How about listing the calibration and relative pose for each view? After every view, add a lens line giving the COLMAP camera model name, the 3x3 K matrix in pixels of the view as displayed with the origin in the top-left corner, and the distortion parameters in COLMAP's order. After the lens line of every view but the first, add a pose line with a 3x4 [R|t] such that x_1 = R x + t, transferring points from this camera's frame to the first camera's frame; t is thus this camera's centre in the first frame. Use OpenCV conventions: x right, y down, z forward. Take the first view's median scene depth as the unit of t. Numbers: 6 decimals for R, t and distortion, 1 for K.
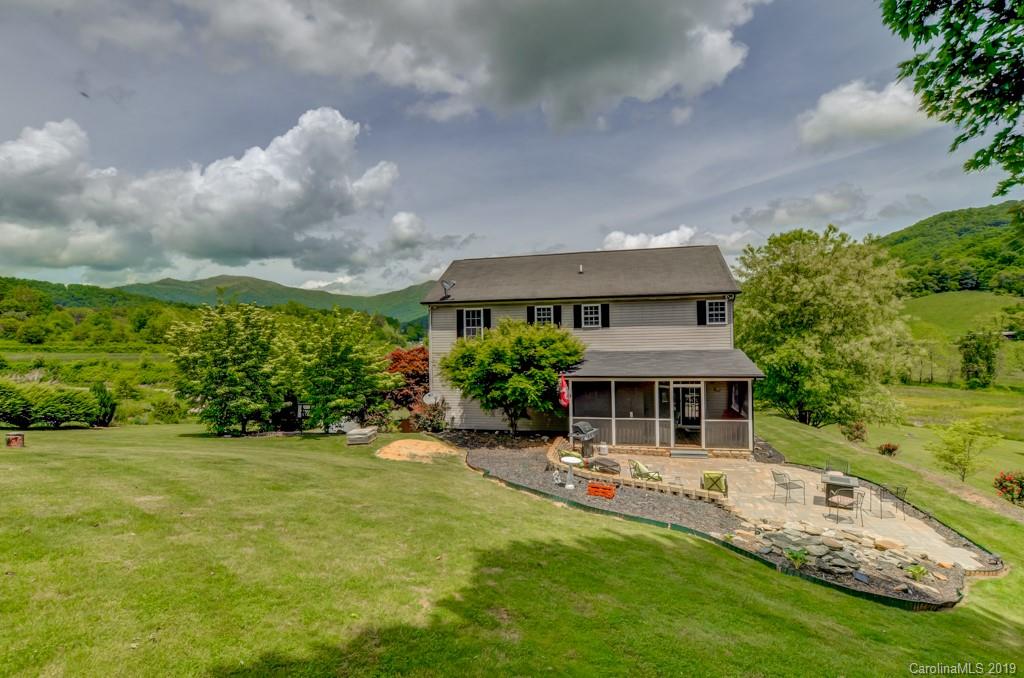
lens RADIAL K [[477.1, 0, 512.0], [0, 477.1, 339.0], [0, 0, 1]] dist [-0.035195, 0.006596]
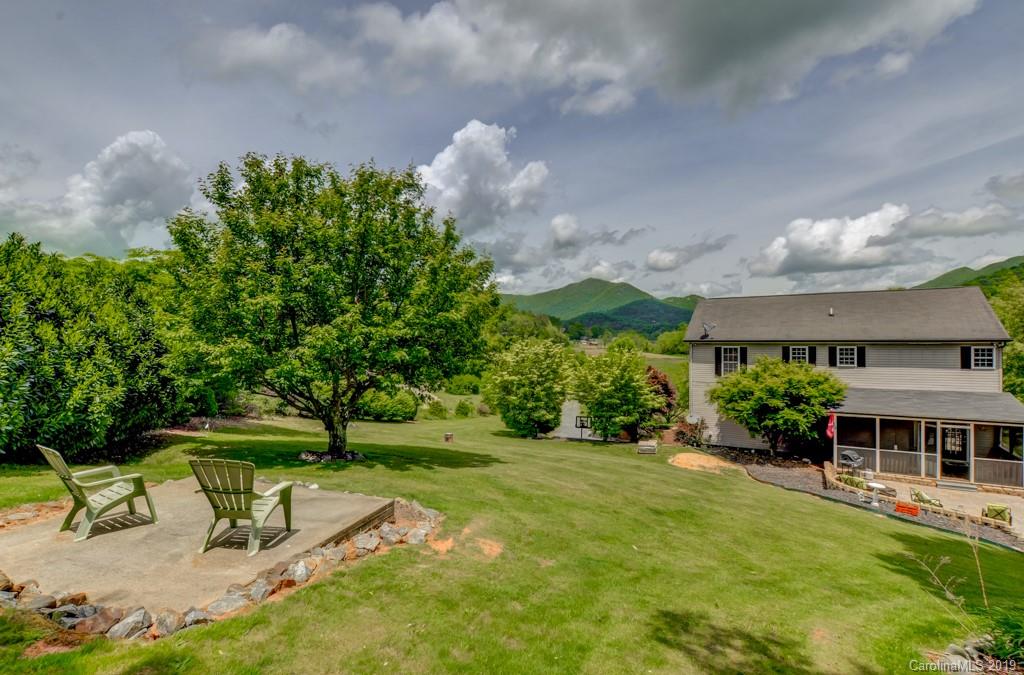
lens RADIAL K [[477.1, 0, 512.0], [0, 477.1, 337.5], [0, 0, 1]] dist [-0.035195, 0.006596]
pose [[0.944464, 0.007218, -0.328536, -0.261370], [-0.007255, 0.999973, 0.001111, -0.104690], [0.328535, 0.001334, 0.944491, -0.389639]]
